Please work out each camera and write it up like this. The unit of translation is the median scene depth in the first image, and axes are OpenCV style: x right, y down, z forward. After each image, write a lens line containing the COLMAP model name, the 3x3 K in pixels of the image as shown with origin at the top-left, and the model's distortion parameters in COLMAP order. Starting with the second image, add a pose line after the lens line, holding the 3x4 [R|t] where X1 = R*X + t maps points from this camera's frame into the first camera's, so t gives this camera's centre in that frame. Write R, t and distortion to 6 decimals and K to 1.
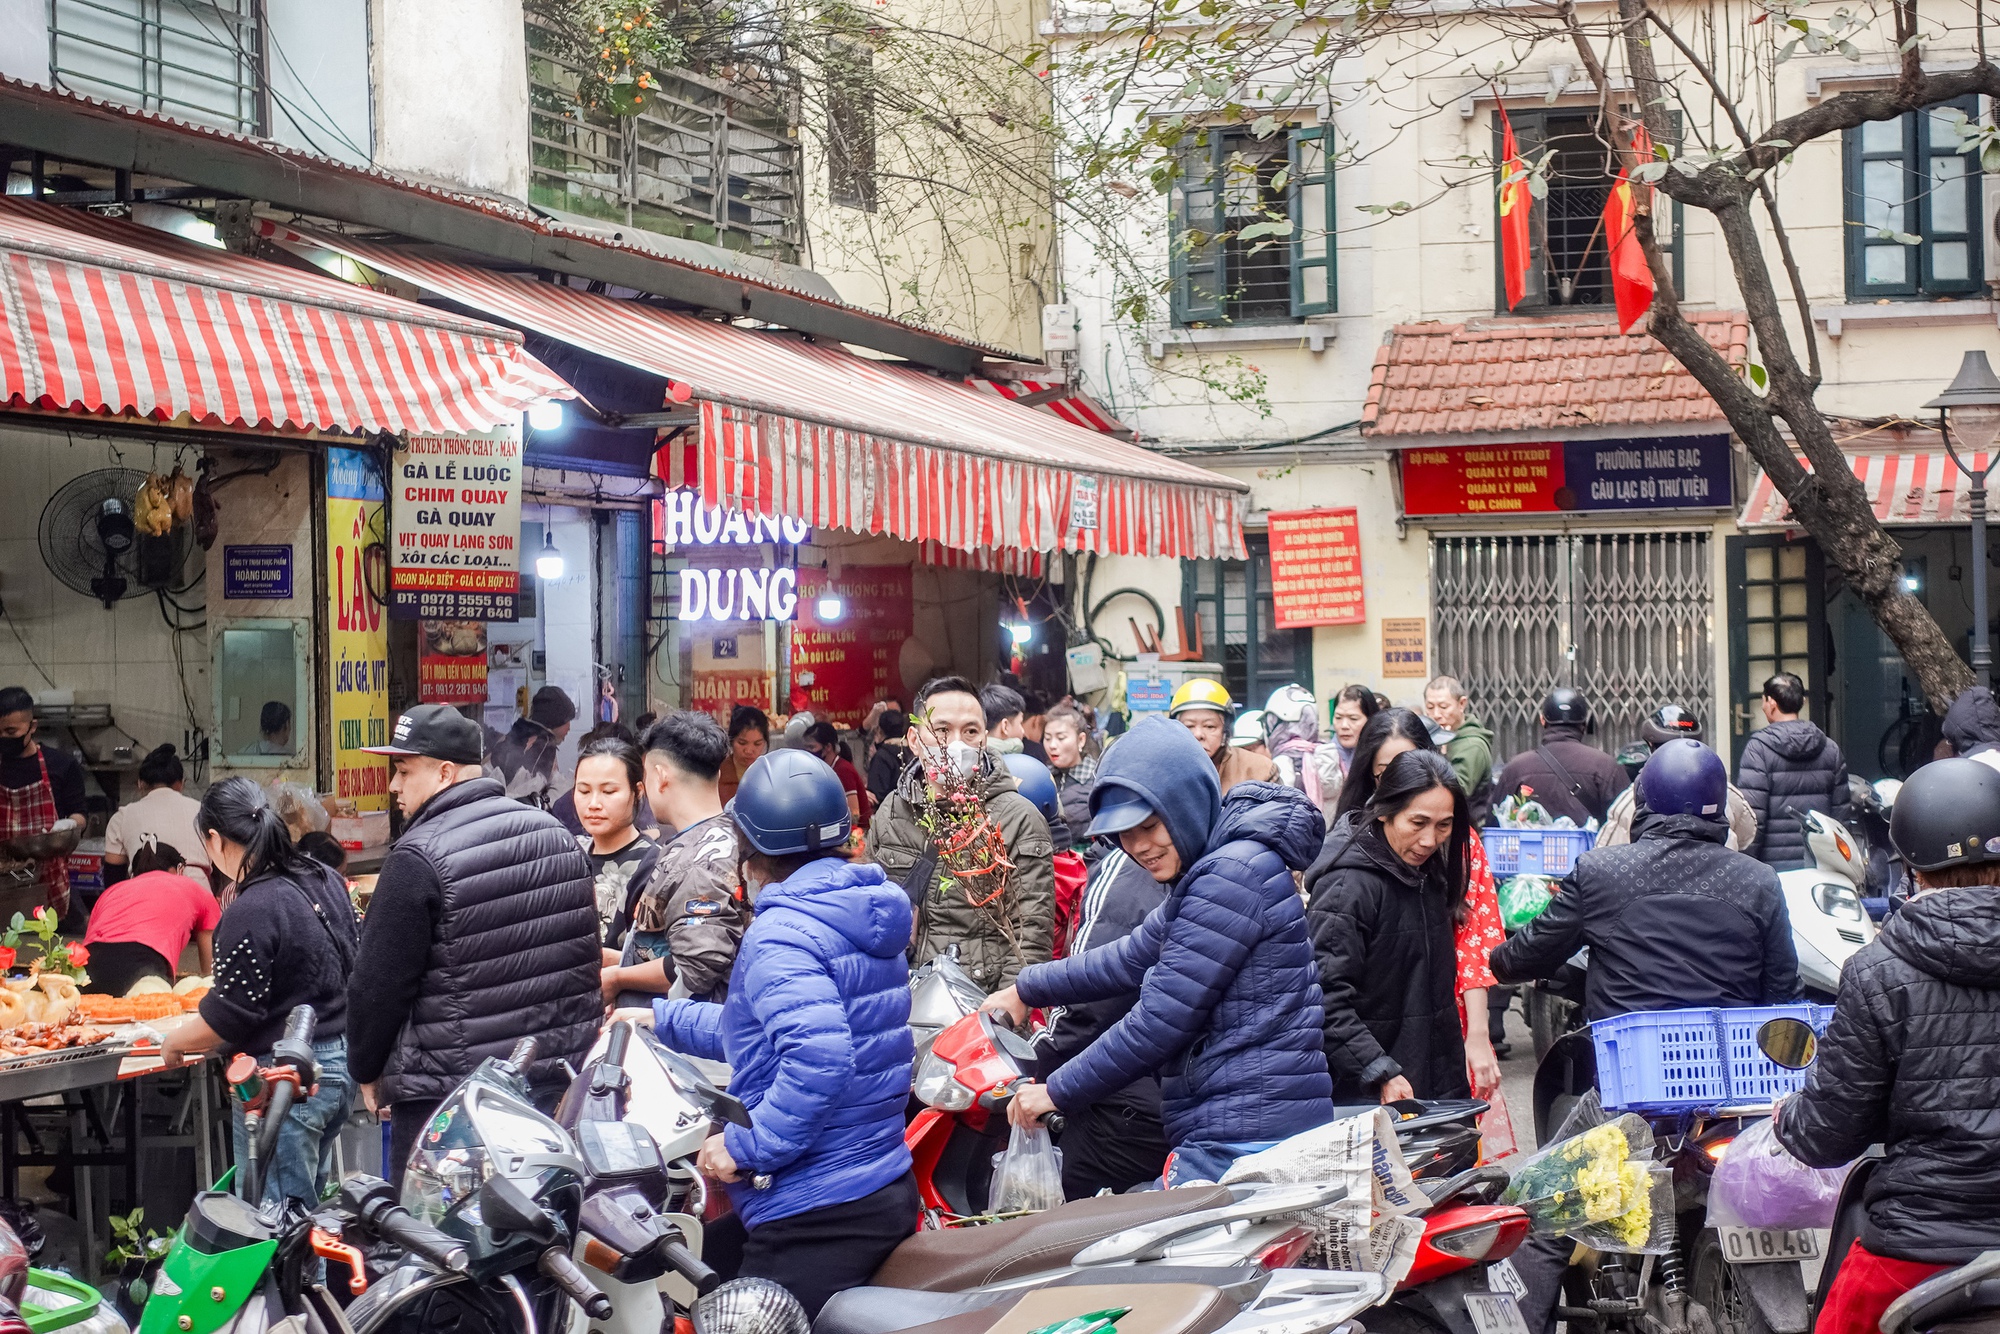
lens RADIAL K [[4030.2, 0, 1002.6], [0, 4030.2, 725.2], [0, 0, 1]] dist [0.043213, -0.205208]
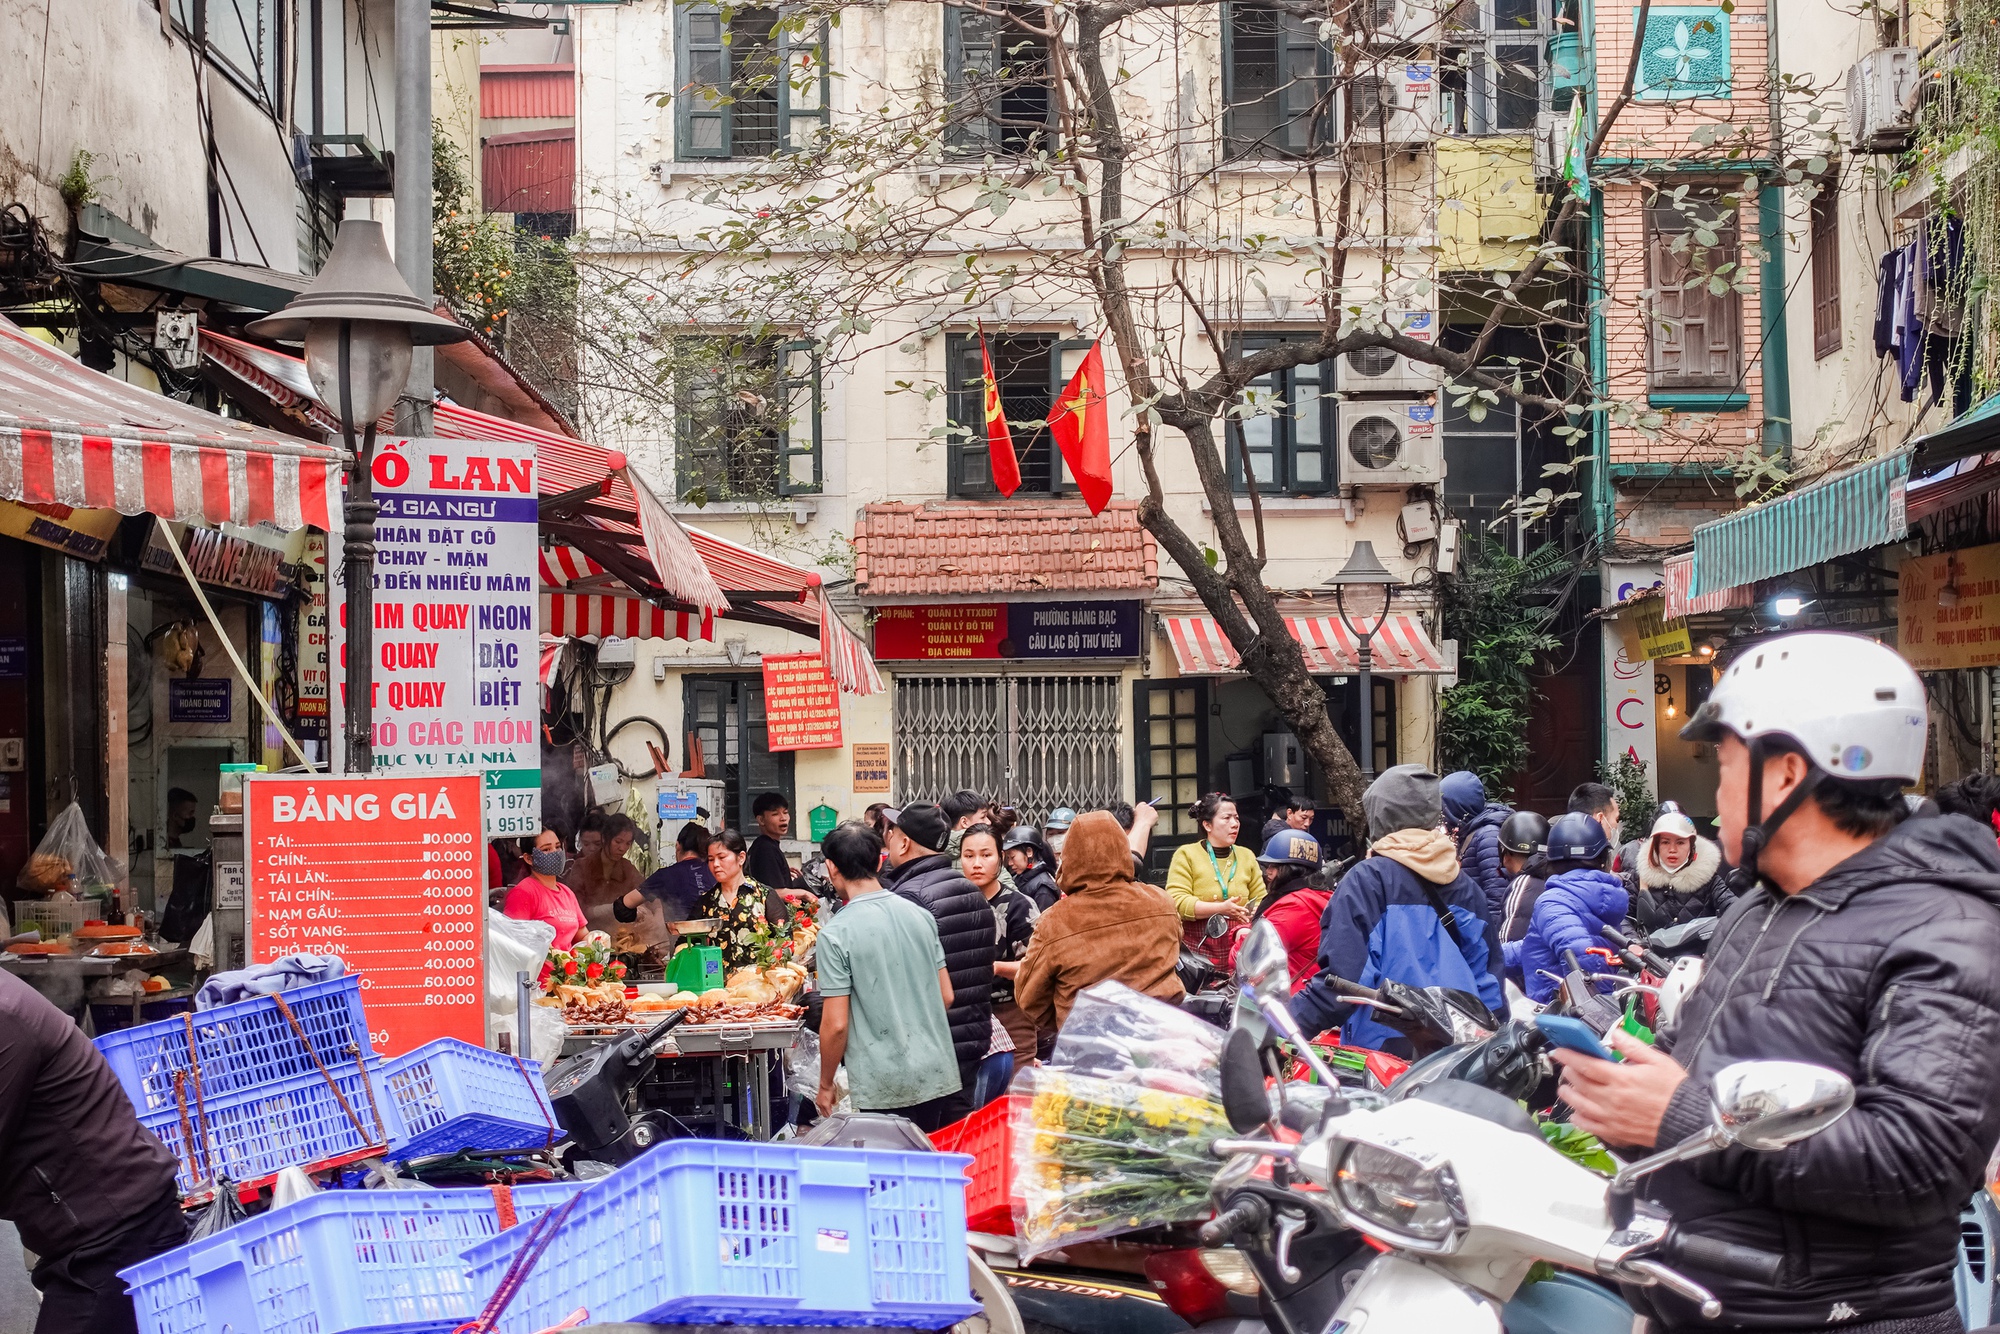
lens RADIAL K [[4065.5, 0, 1000.0], [0, 4065.5, 667.0], [0, 0, 1]] dist [0.275708, 0.027255]
pose [[0.956959, 0.013015, 0.289933, -0.224266], [0.000115, 0.998977, -0.045224, 0.006124], [-0.290225, 0.043311, 0.955978, -0.193002]]
